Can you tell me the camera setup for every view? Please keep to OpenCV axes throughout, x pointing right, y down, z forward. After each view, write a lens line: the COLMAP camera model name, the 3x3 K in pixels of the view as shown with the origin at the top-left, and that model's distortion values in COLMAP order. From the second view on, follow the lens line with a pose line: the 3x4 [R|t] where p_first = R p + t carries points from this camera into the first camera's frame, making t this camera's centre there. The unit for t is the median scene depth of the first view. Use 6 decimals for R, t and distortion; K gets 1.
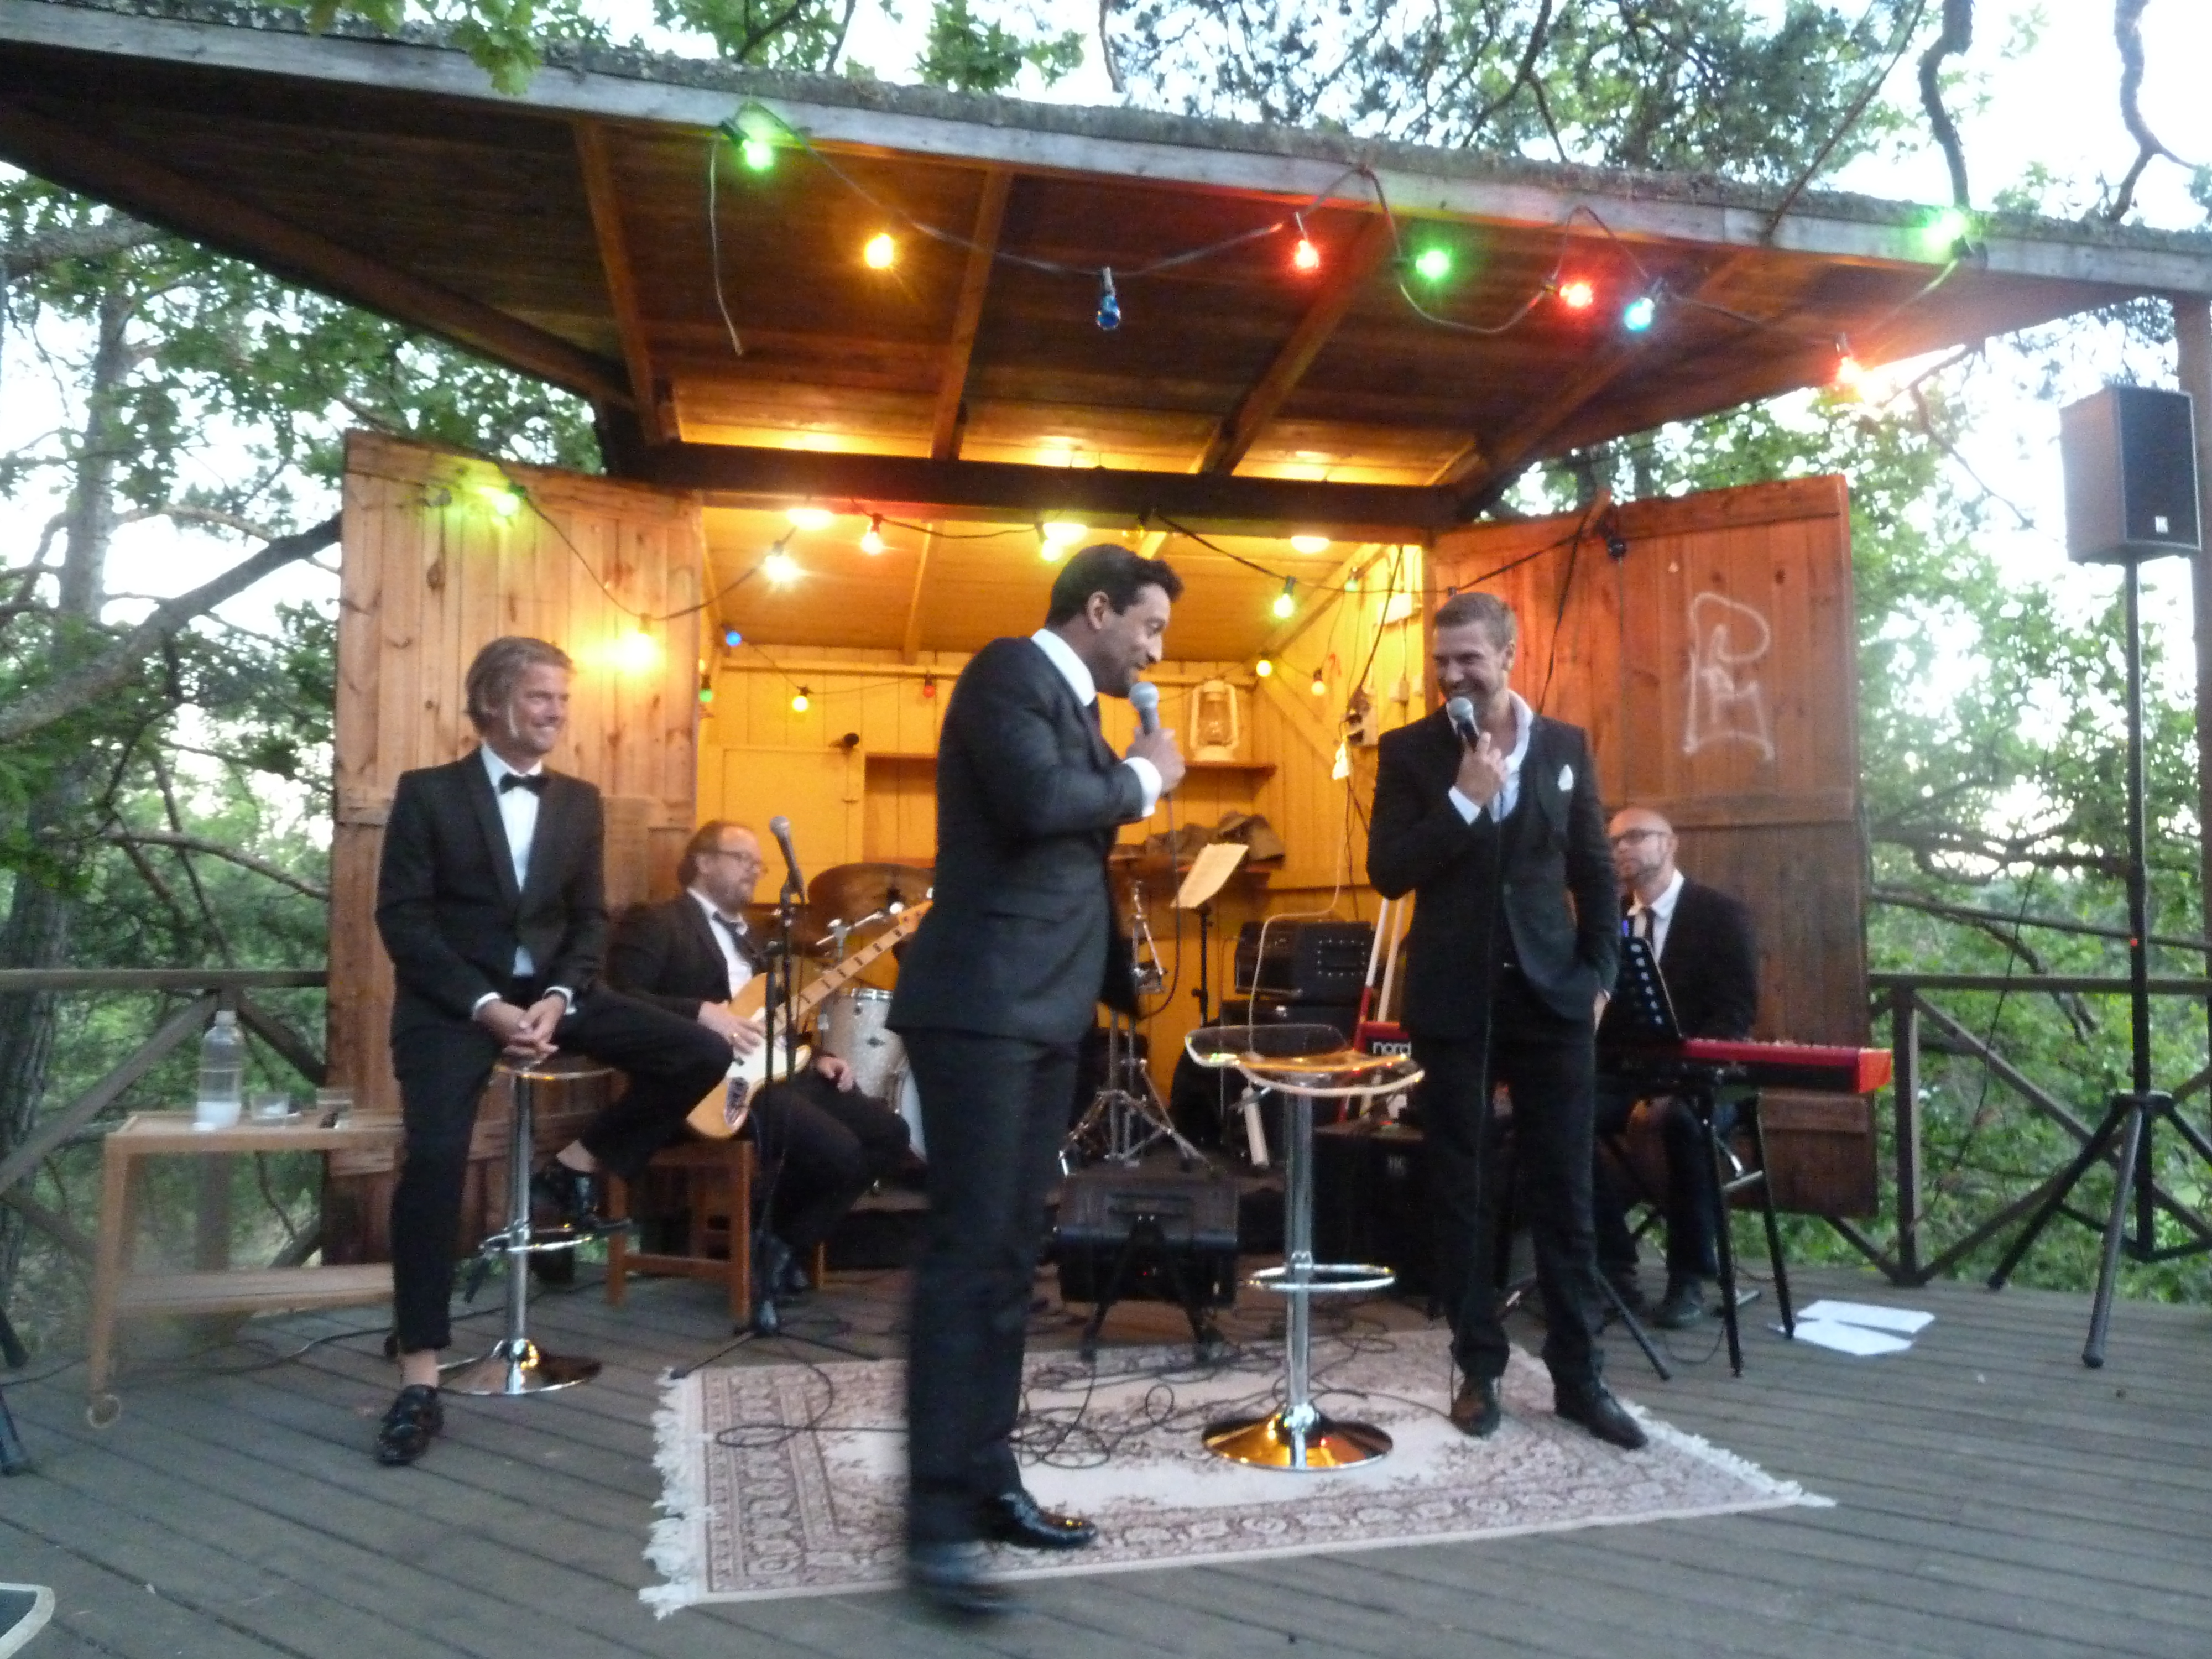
lens RADIAL K [[1761.8, 0, 1113.2], [0, 1761.8, 814.1], [0, 0, 1]] dist [-0.024619, -0.002392]
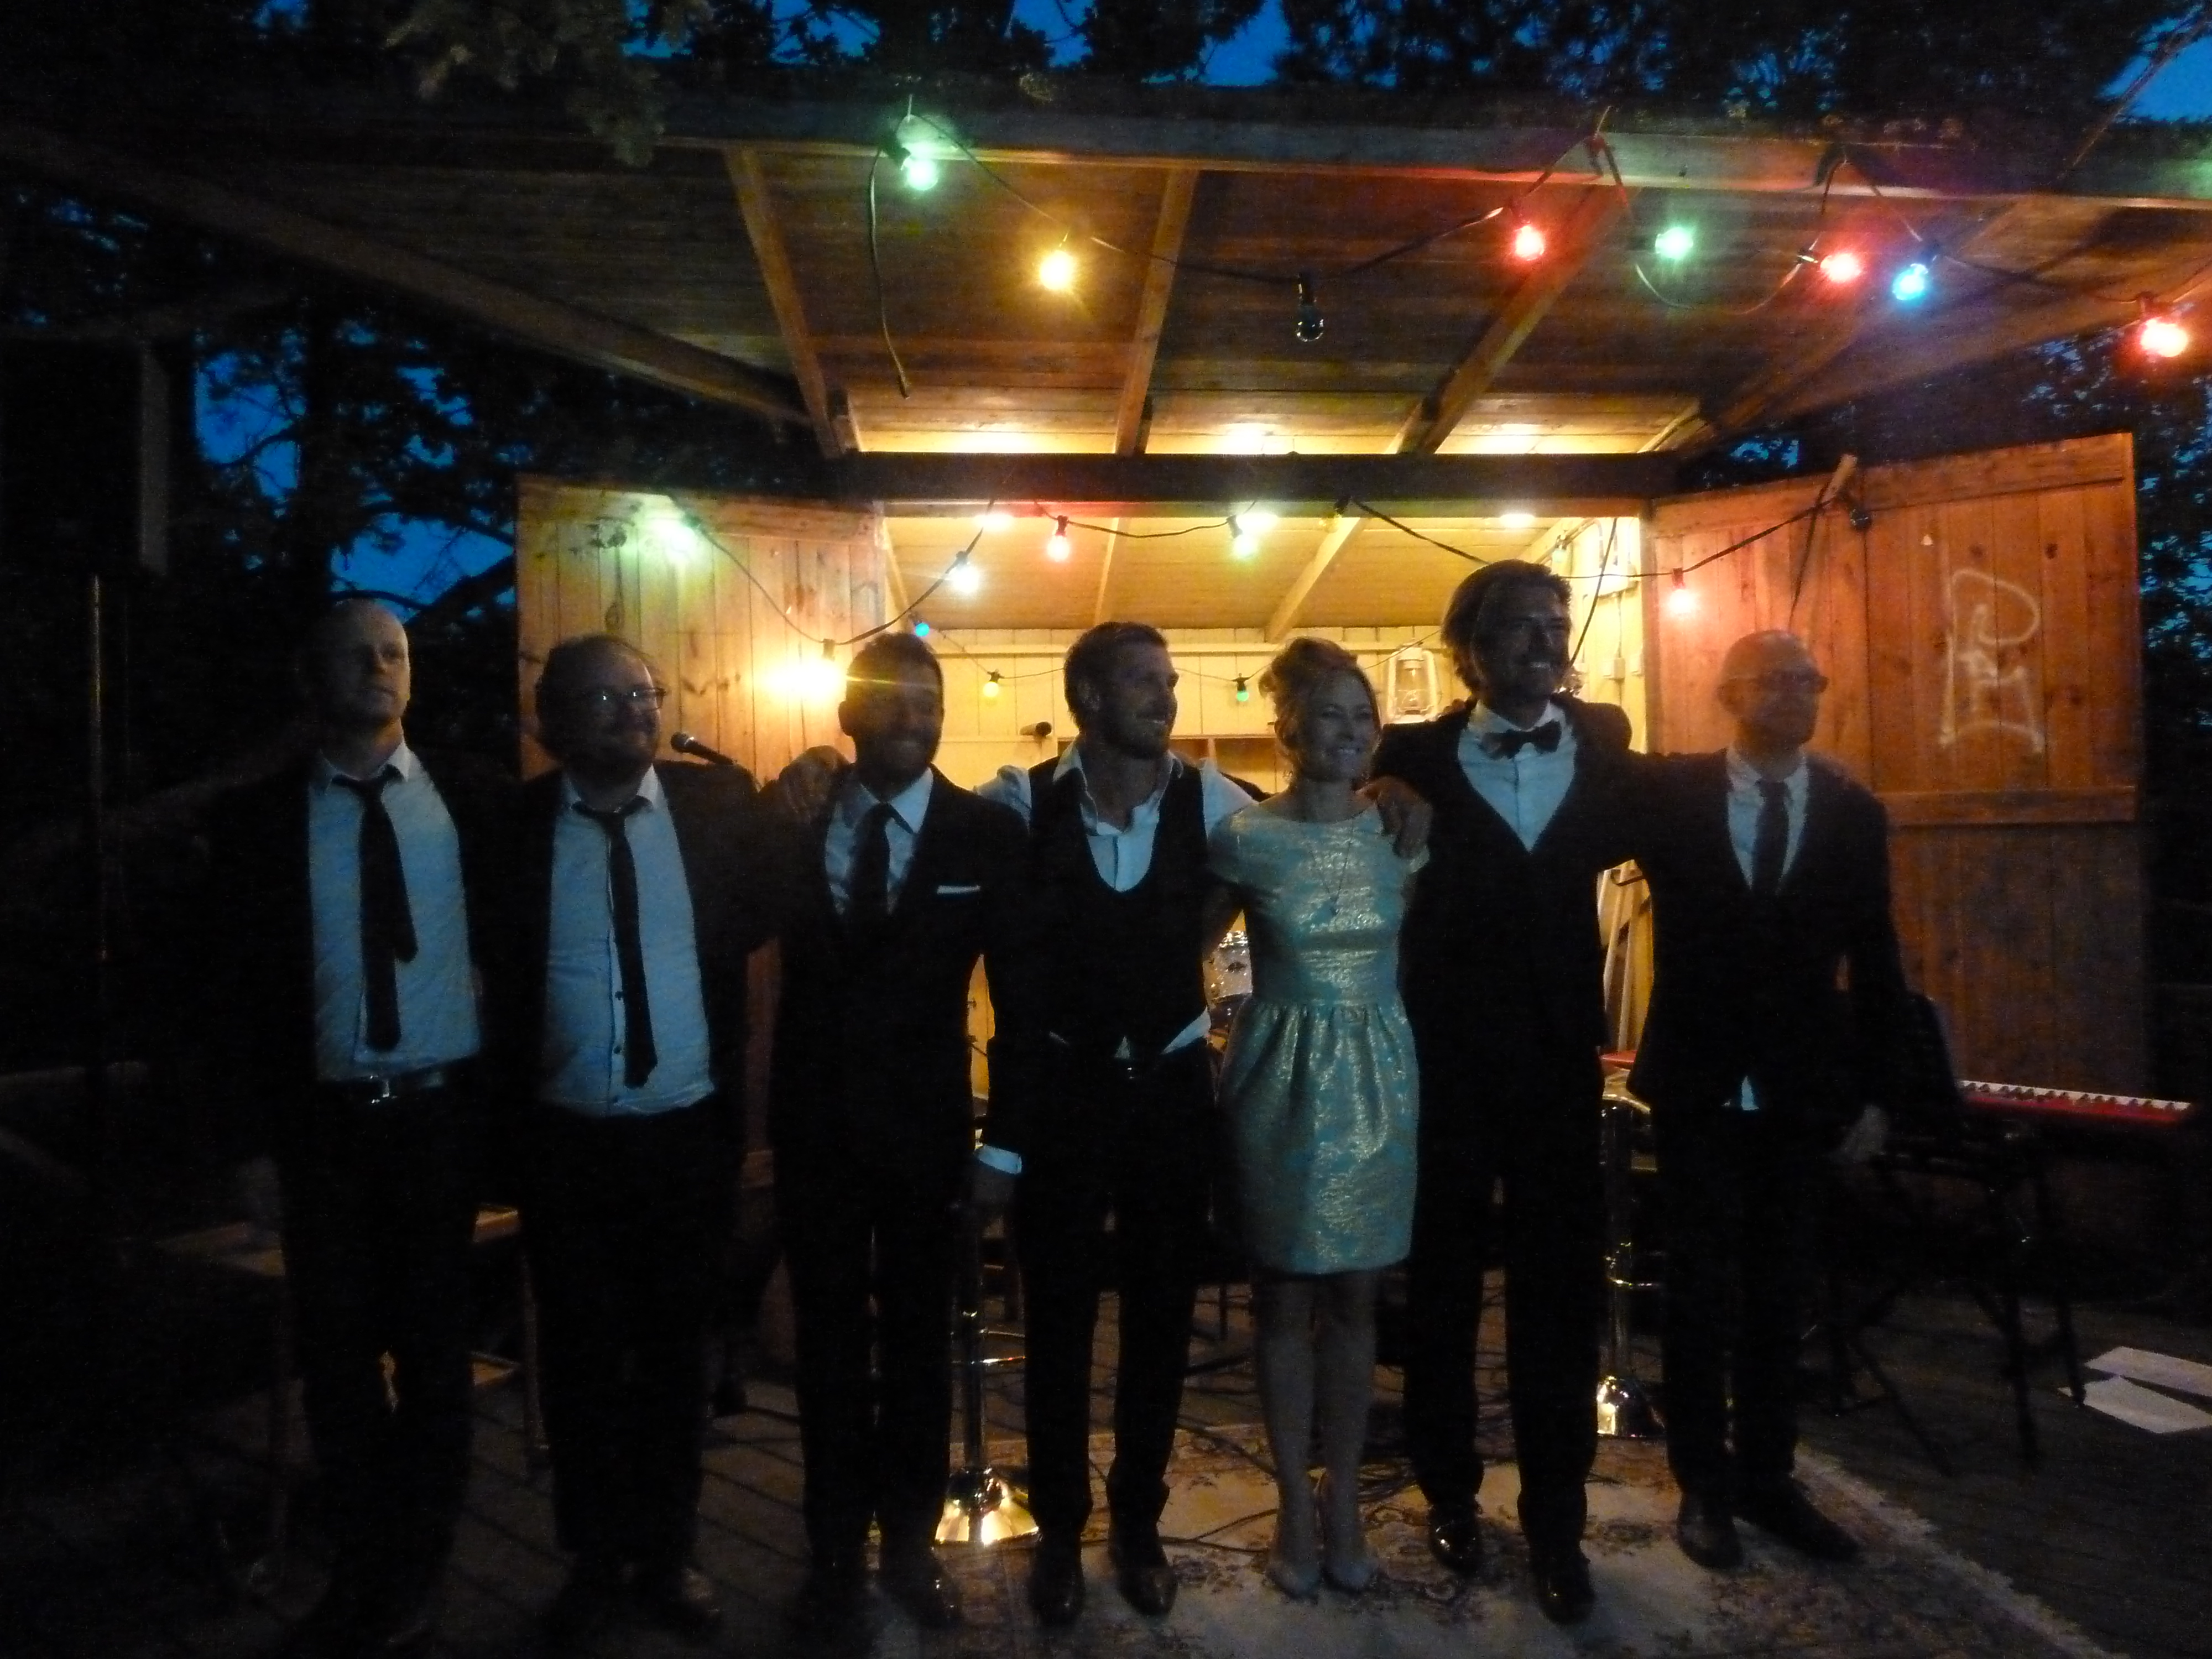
lens RADIAL K [[1642.1, 0, 1115.6], [0, 1642.1, 795.7], [0, 0, 1]] dist [-0.024698, -0.006563]
pose [[0.994125, -0.023184, -0.105726, -0.013830], [0.030202, 0.997410, 0.065275, -0.074648], [0.103939, -0.068085, 0.992251, 0.103160]]
